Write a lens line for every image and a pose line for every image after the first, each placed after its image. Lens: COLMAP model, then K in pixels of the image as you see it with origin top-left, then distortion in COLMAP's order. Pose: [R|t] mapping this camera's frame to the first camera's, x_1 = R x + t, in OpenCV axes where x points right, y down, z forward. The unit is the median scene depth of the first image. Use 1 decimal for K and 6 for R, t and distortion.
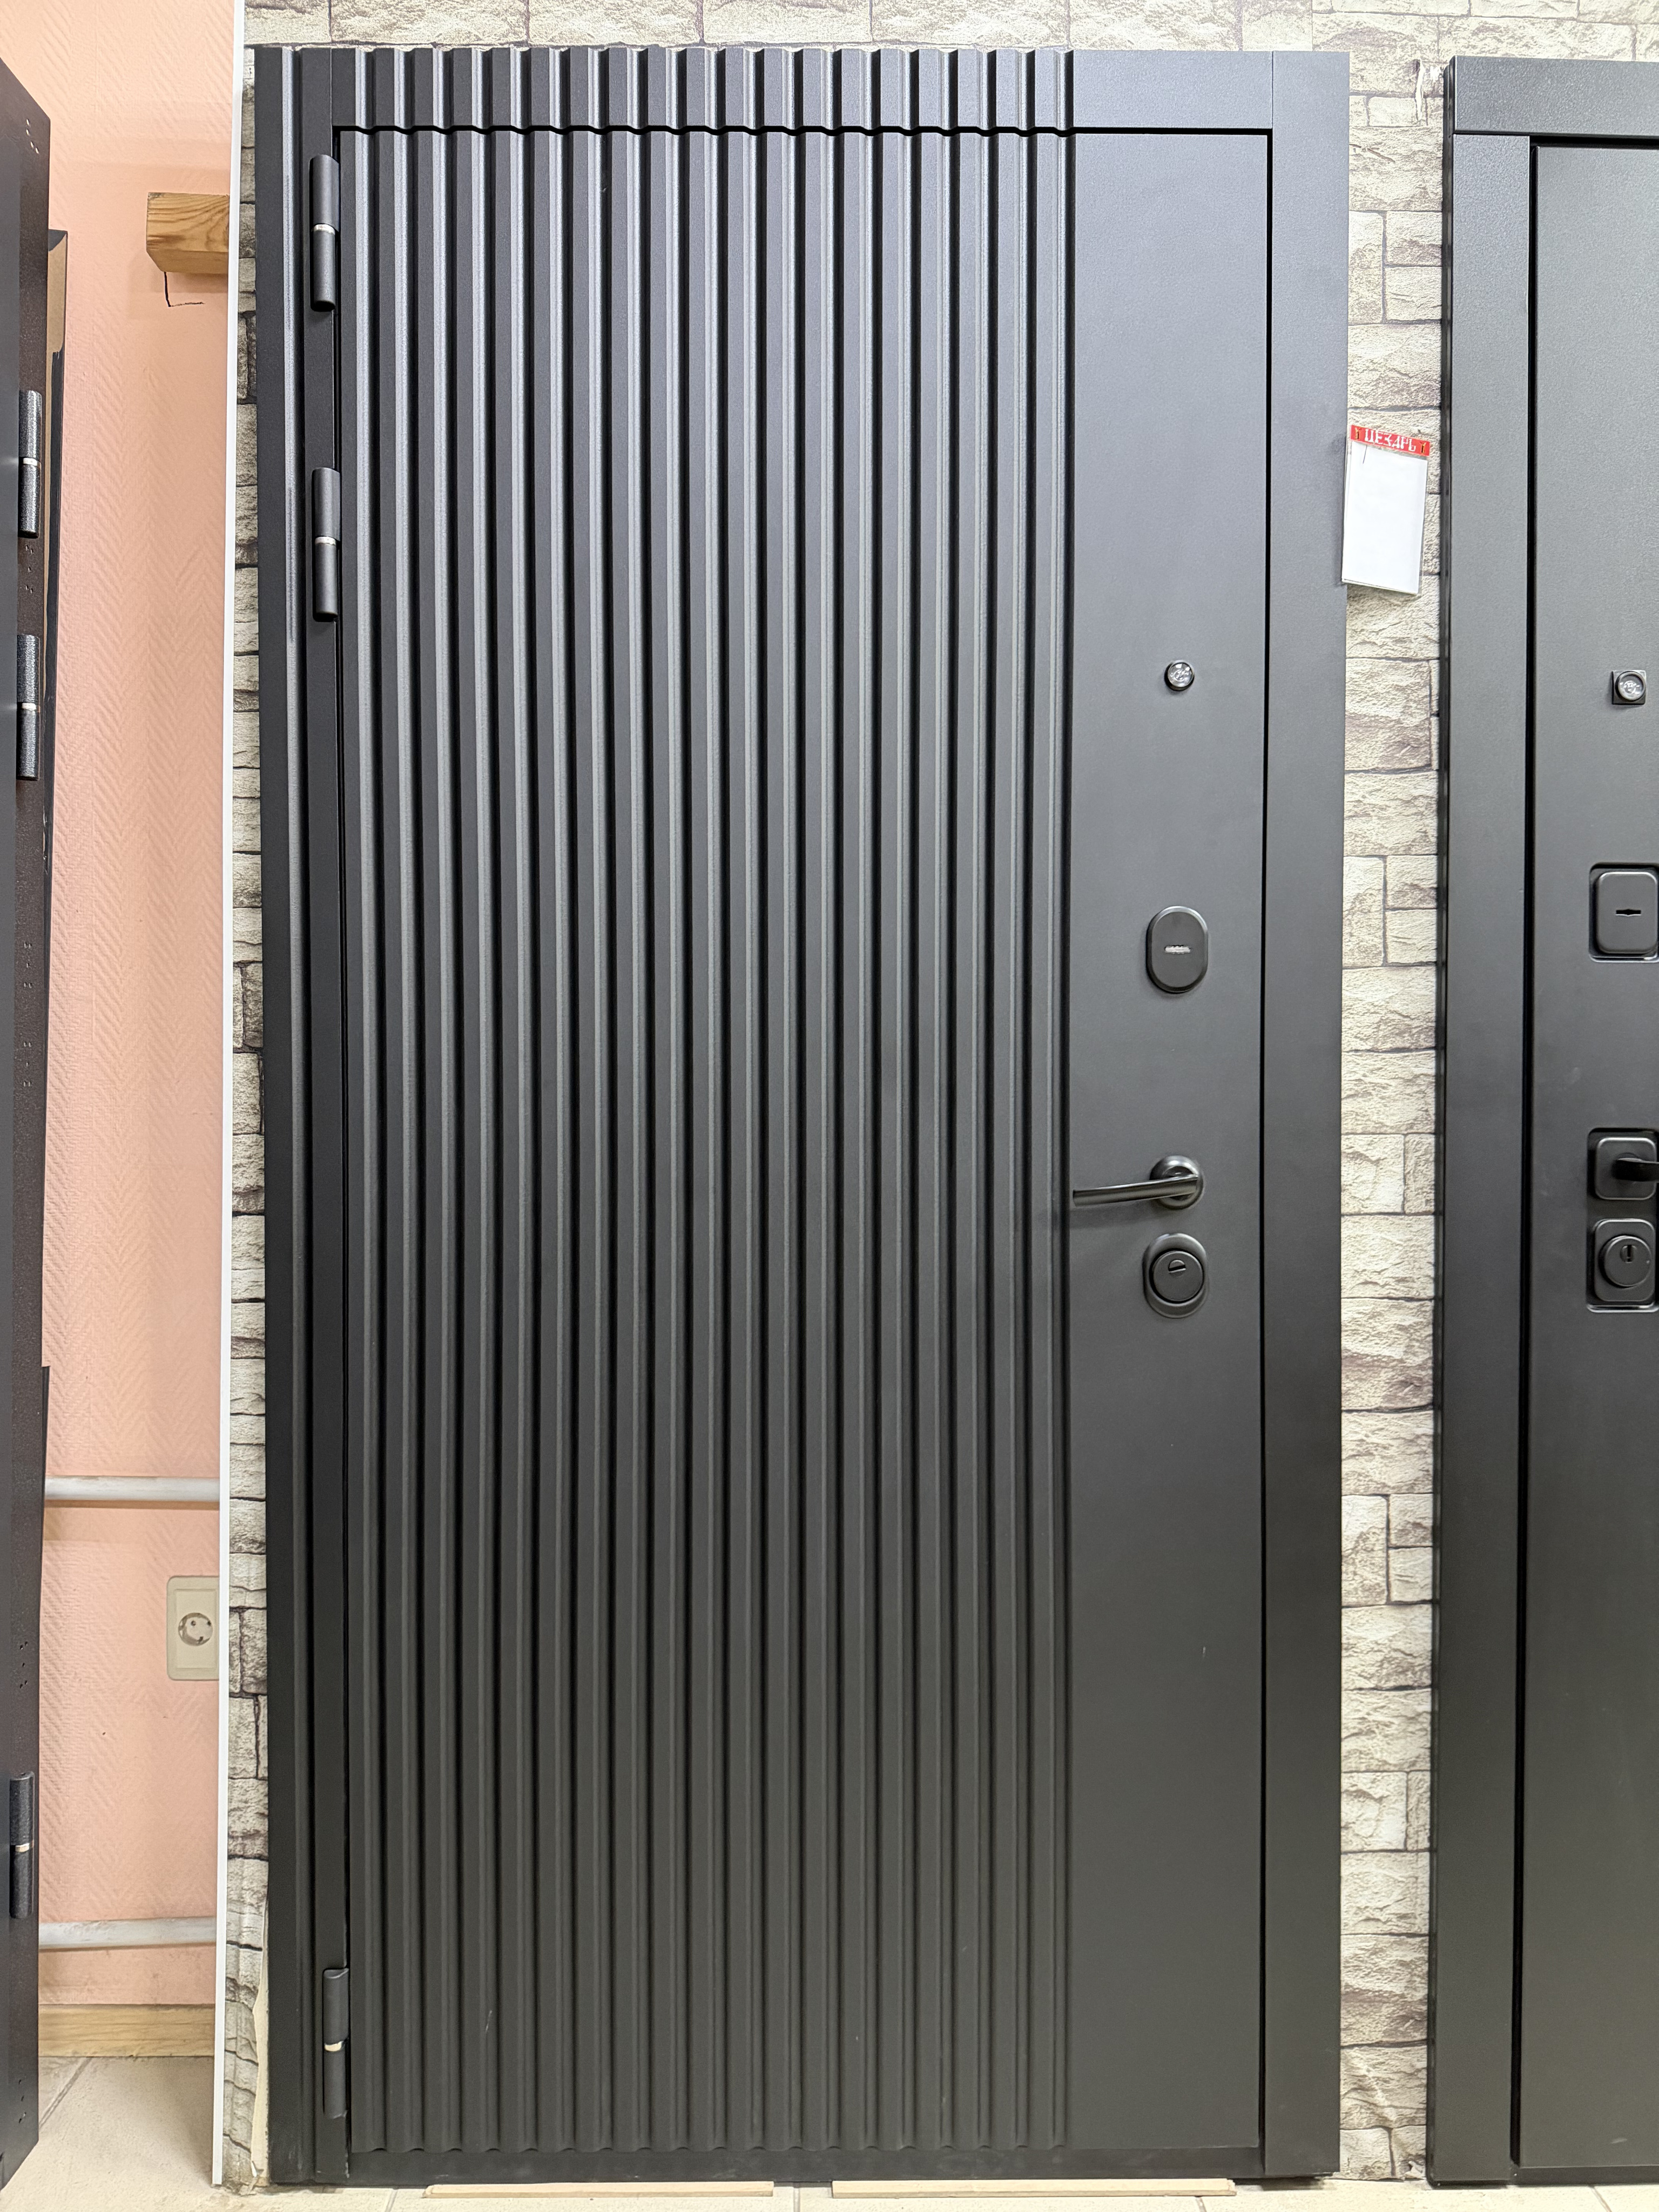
lens RADIAL K [[1605.8, 0, 839.0], [0, 1605.8, 1091.5], [0, 0, 1]] dist [-0.003387, -0.003331]
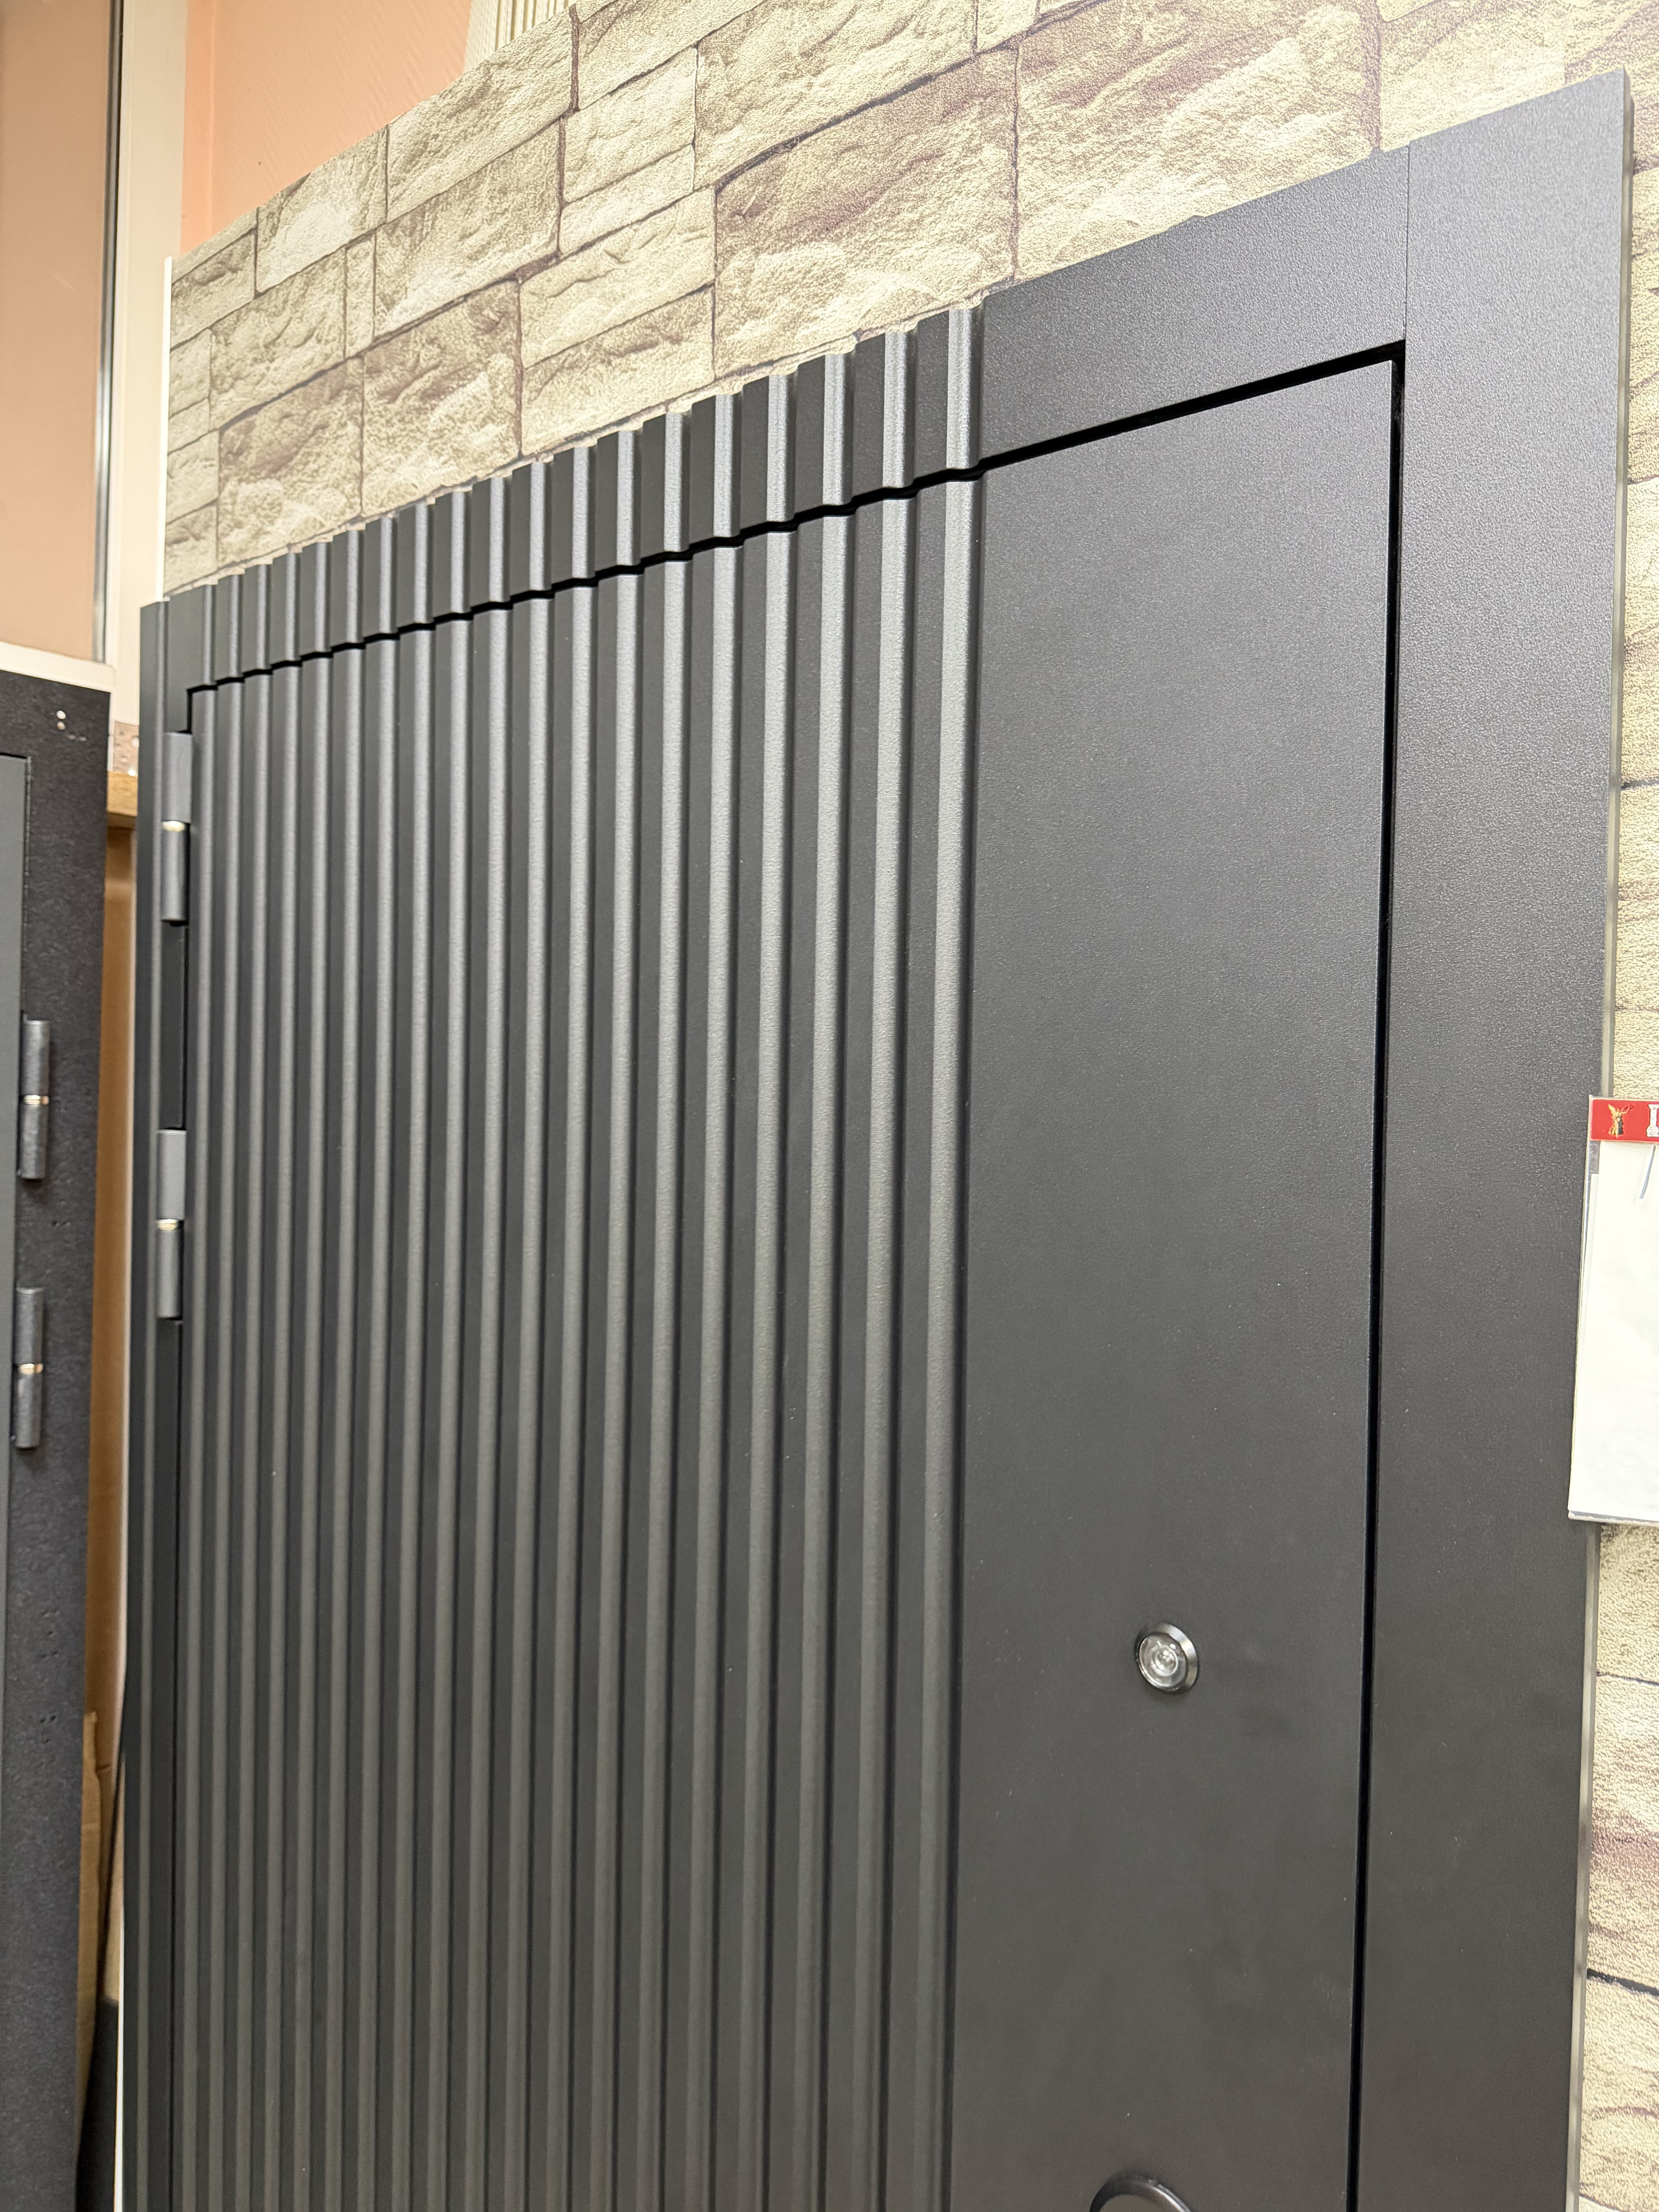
lens RADIAL K [[1605.8, 0, 839.0], [0, 1605.8, 1091.5], [0, 0, 1]] dist [-0.003387, -0.003331]
pose [[0.752345, 0.025517, -0.658275, 0.425694], [-0.037986, 0.999267, -0.004678, -0.408543], [0.657674, 0.028524, 0.752763, 0.617400]]
